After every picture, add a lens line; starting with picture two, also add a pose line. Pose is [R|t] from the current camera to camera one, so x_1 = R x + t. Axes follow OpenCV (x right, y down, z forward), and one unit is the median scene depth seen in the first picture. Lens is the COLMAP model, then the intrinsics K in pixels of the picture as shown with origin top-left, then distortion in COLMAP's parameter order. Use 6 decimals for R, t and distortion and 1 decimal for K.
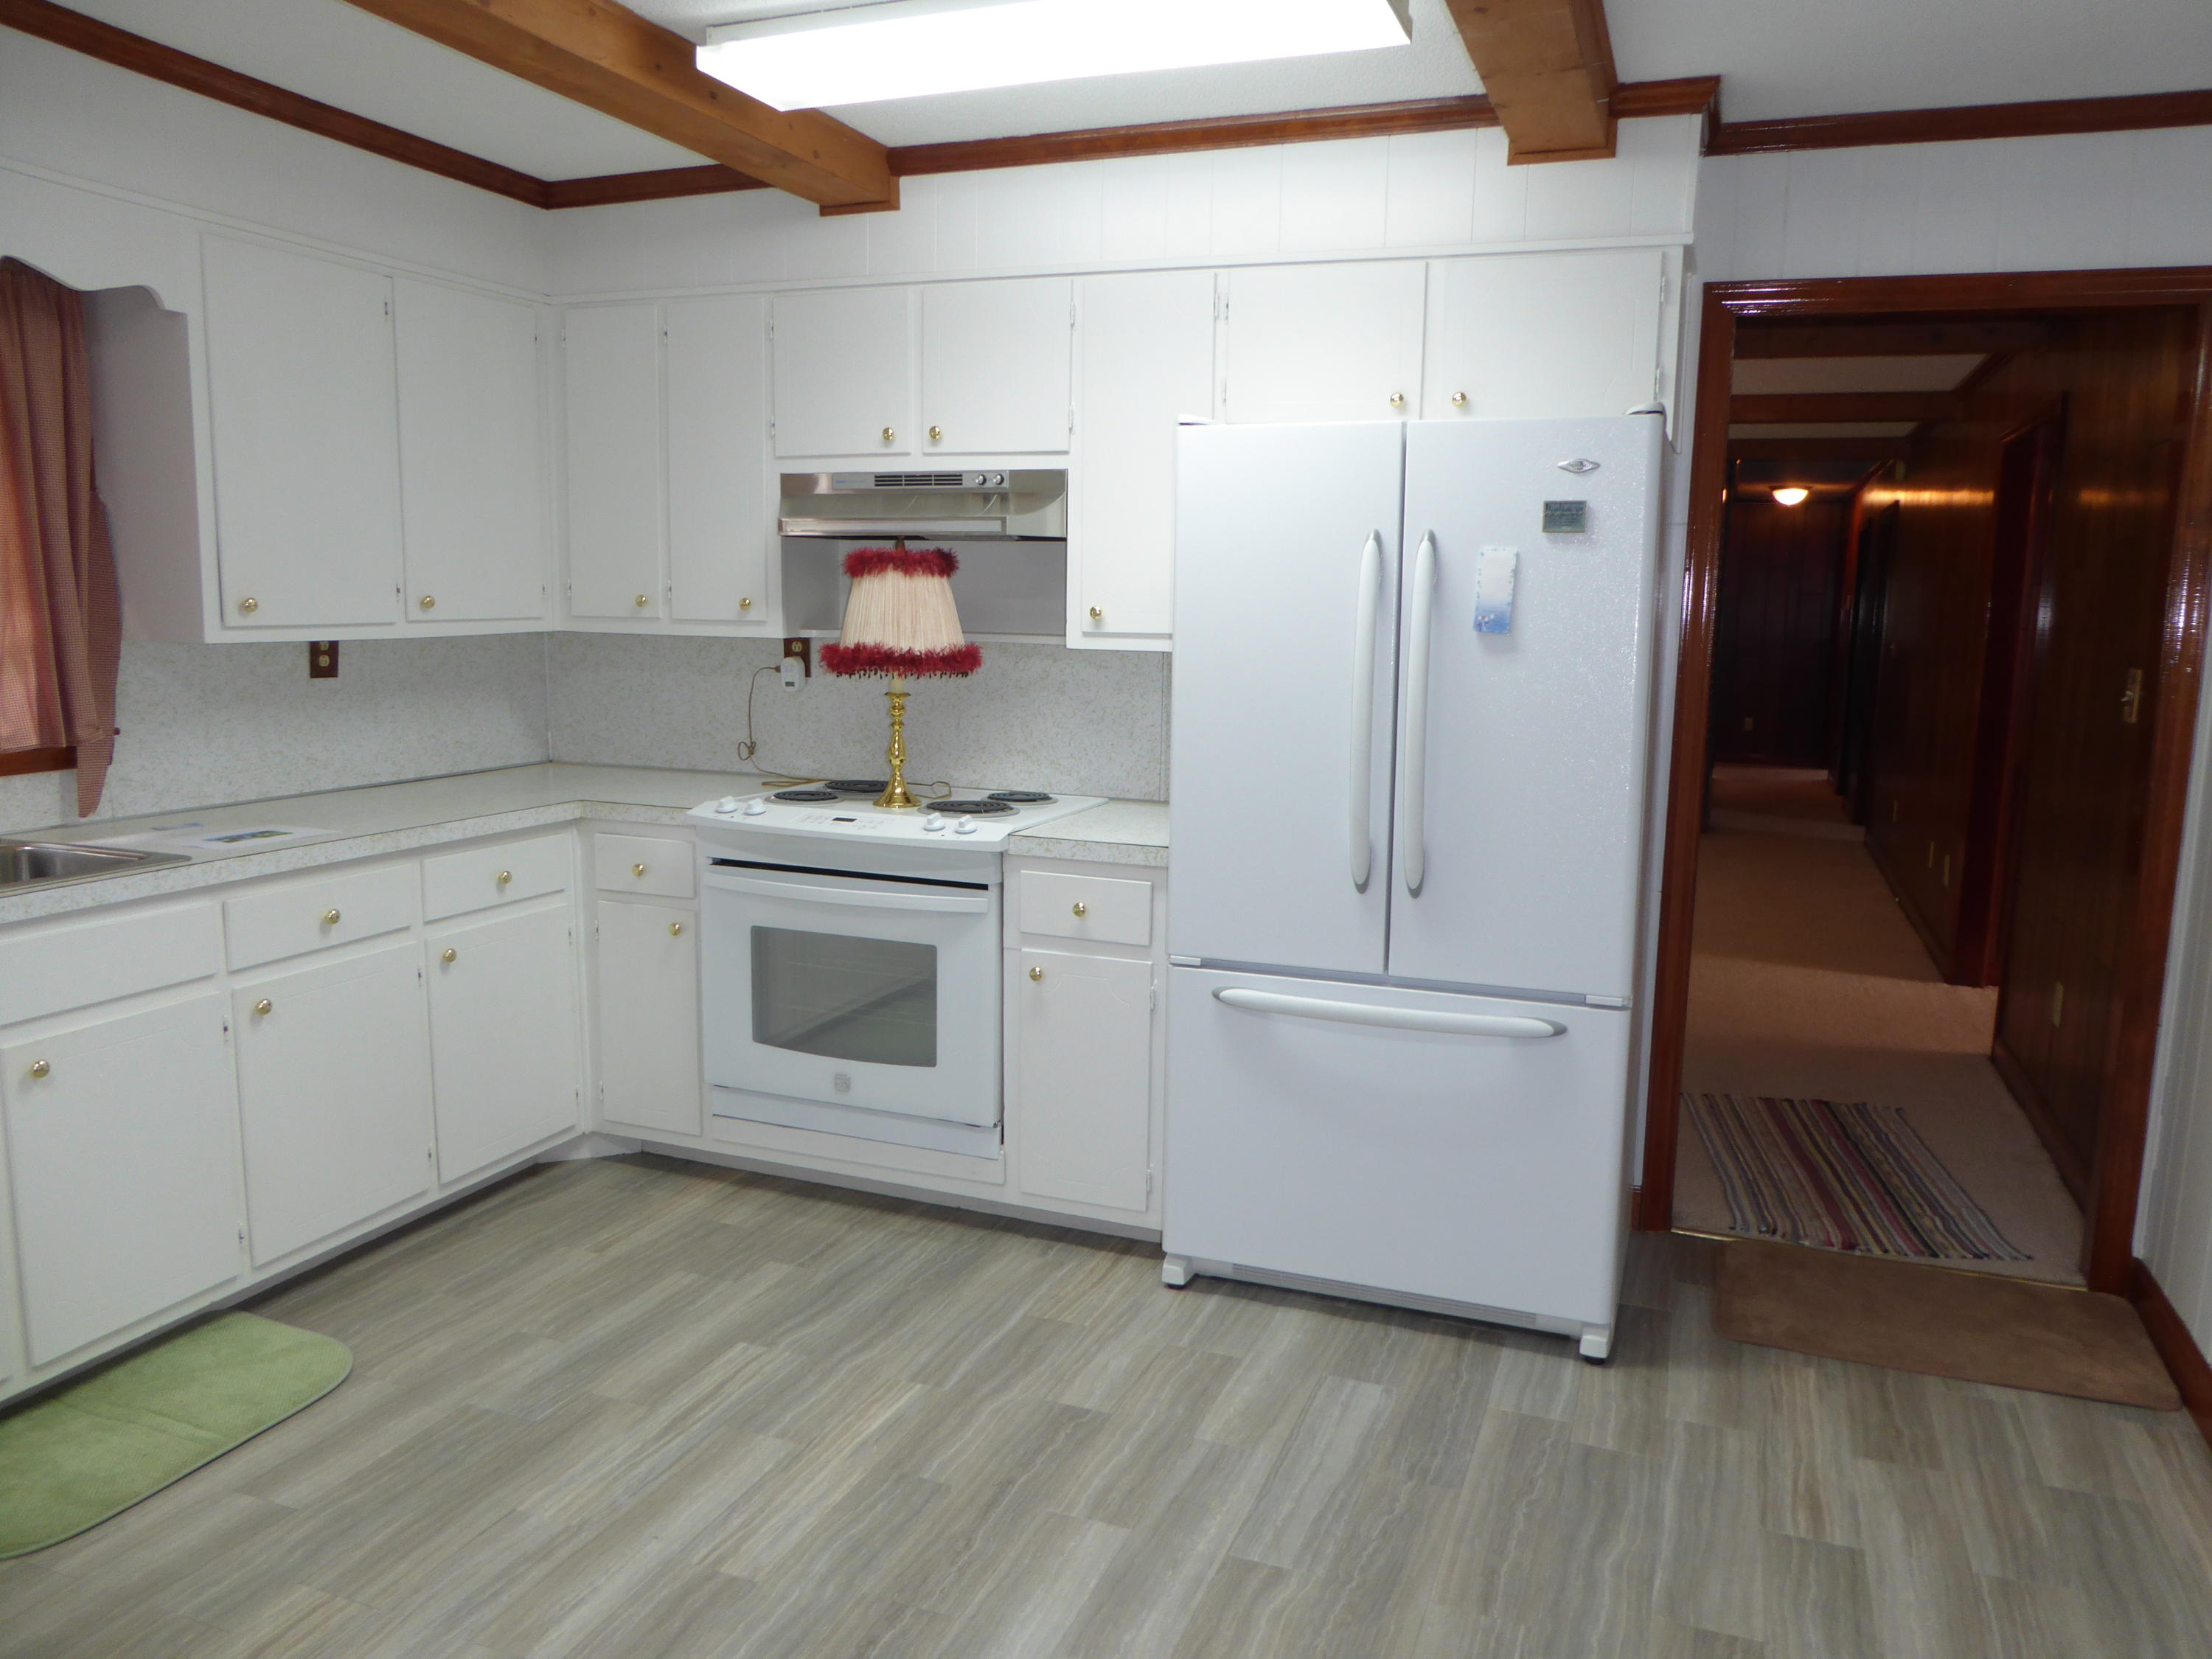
lens RADIAL K [[1582.8, 0, 1106.6], [0, 1582.8, 815.4], [0, 0, 1]] dist [-0.018961, 0.006461]
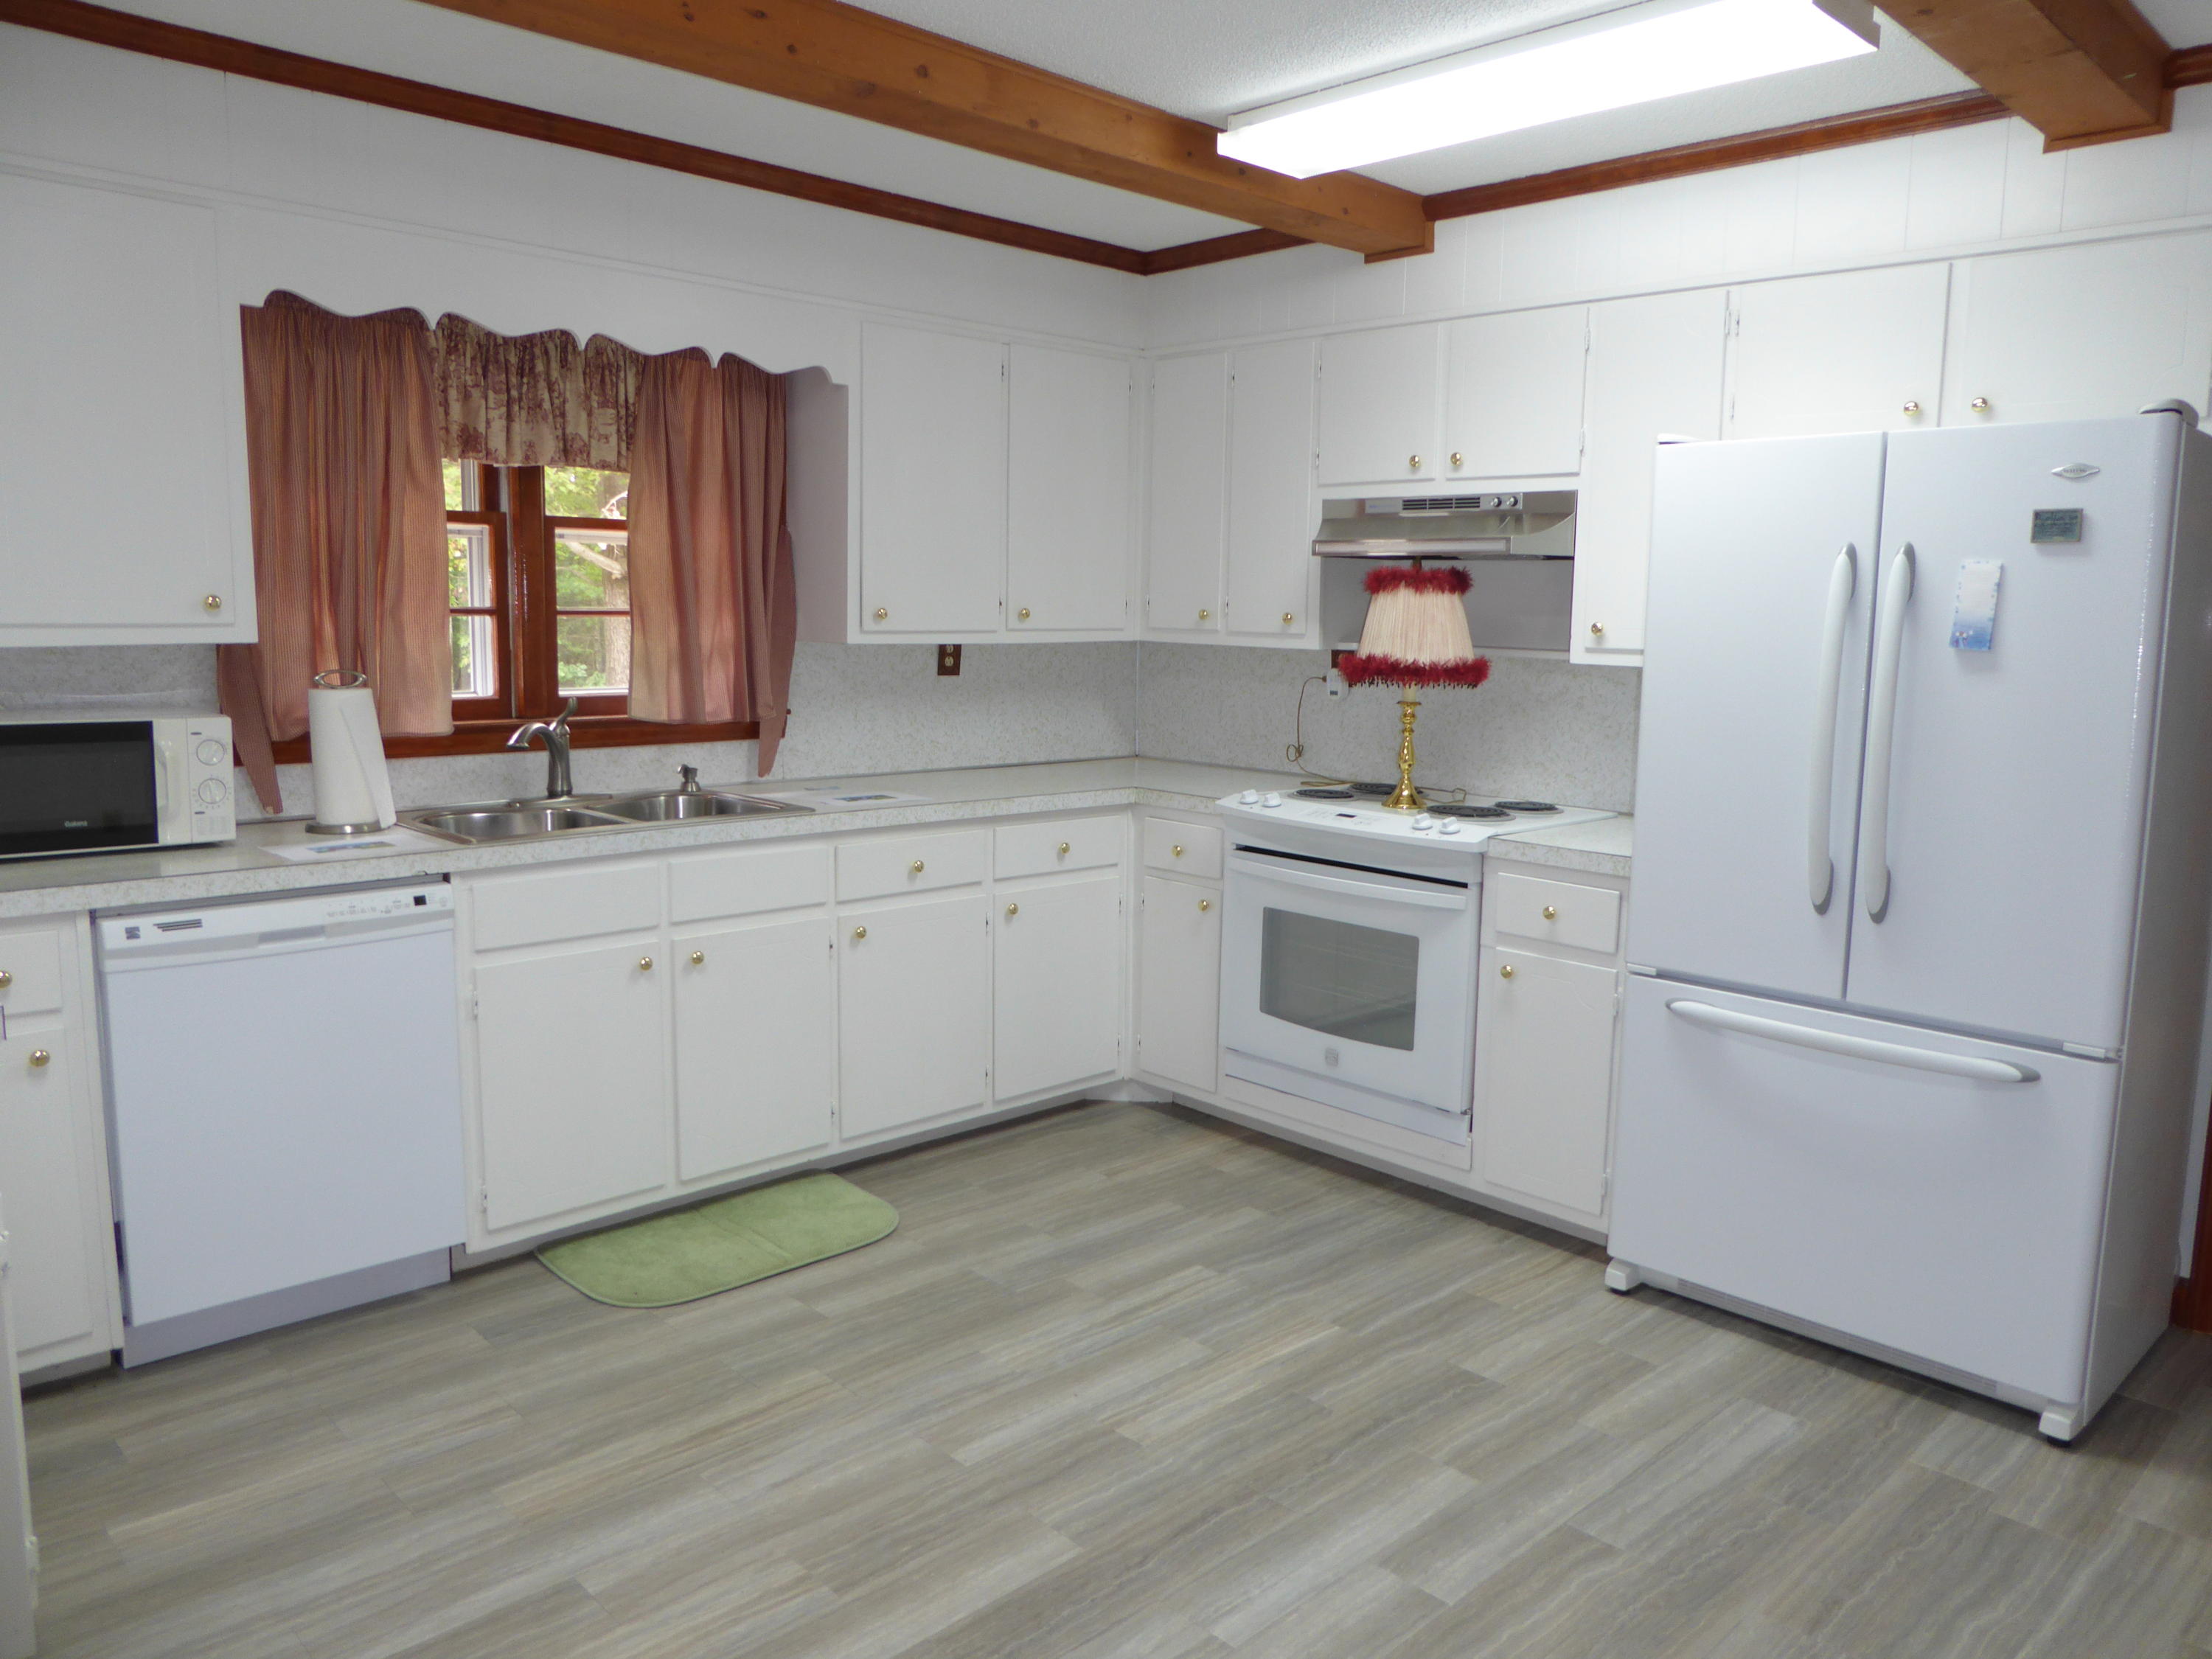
lens RADIAL K [[1582.8, 0, 1113.8], [0, 1582.8, 812.4], [0, 0, 1]] dist [-0.018961, 0.006461]
pose [[0.908620, 0.056675, -0.413760, 0.155849], [-0.063943, 0.997947, -0.003724, 0.016685], [0.412699, 0.029841, 0.910378, -0.064451]]
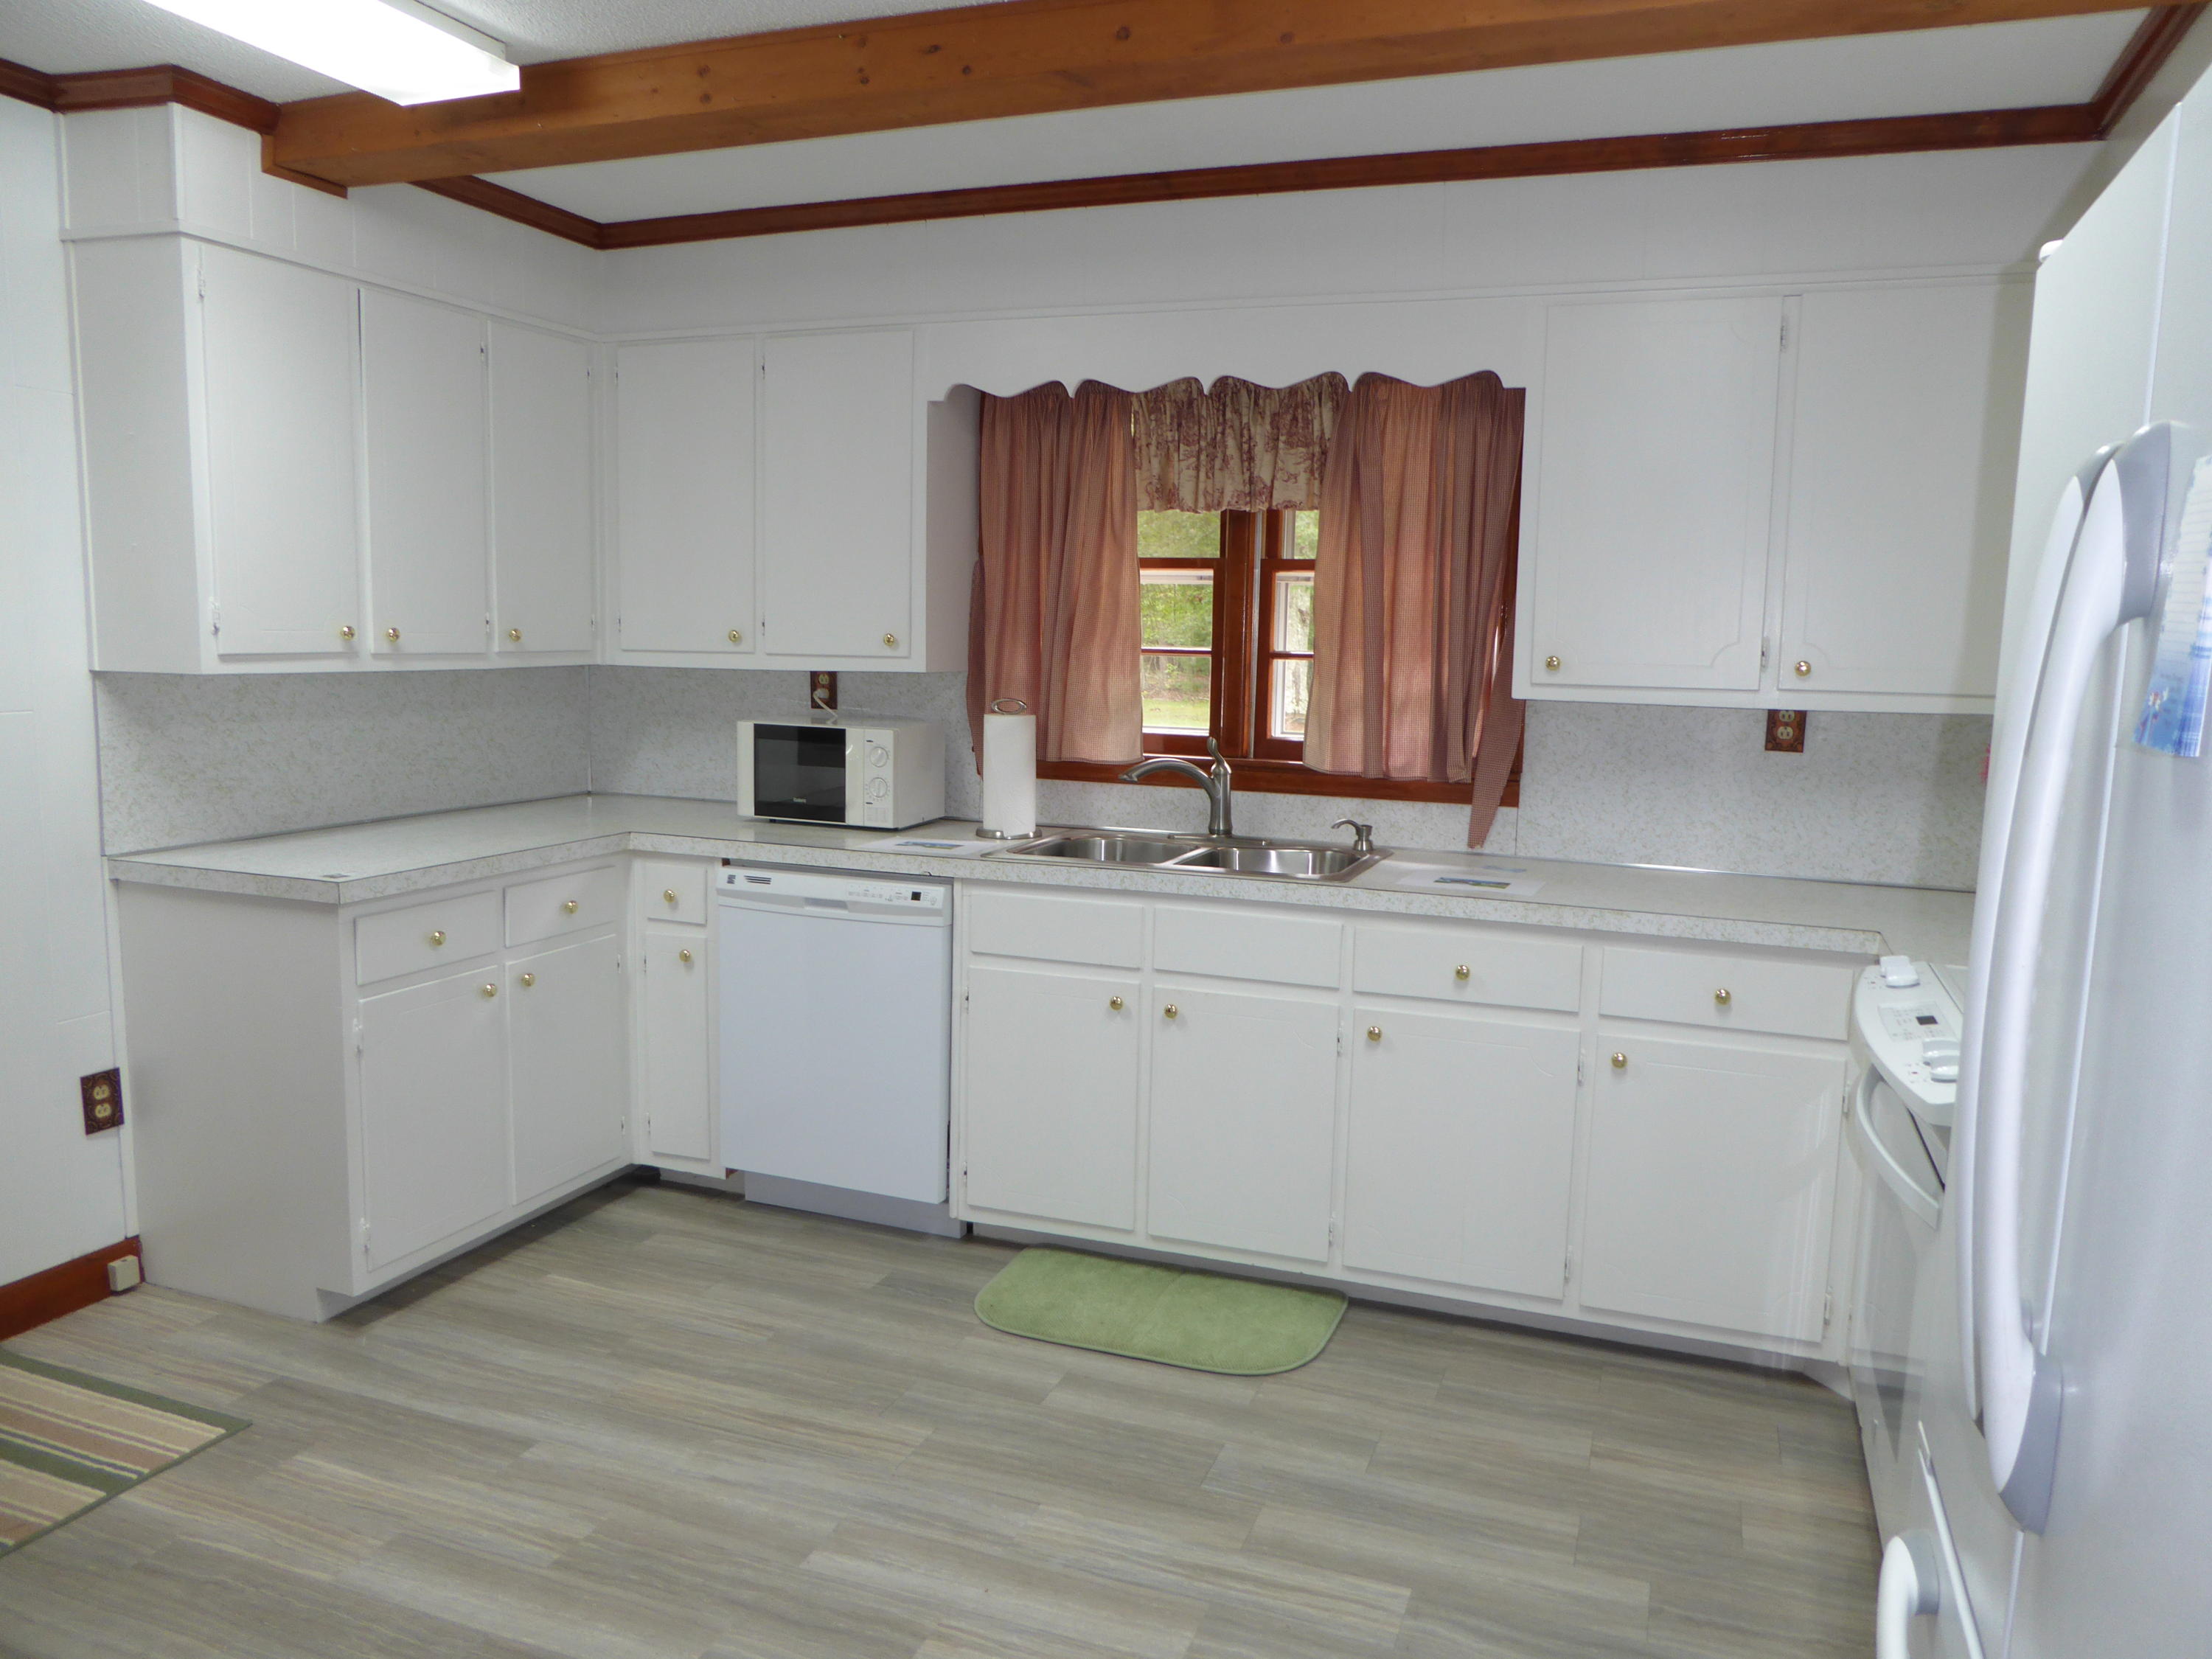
lens RADIAL K [[1582.8, 0, 1138.4], [0, 1582.8, 818.7], [0, 0, 1]] dist [-0.018961, 0.006461]
pose [[0.020754, 0.105424, -0.994211, 0.482632], [-0.163788, 0.981349, 0.100641, -0.096774], [0.986277, 0.160751, 0.037634, 0.734287]]
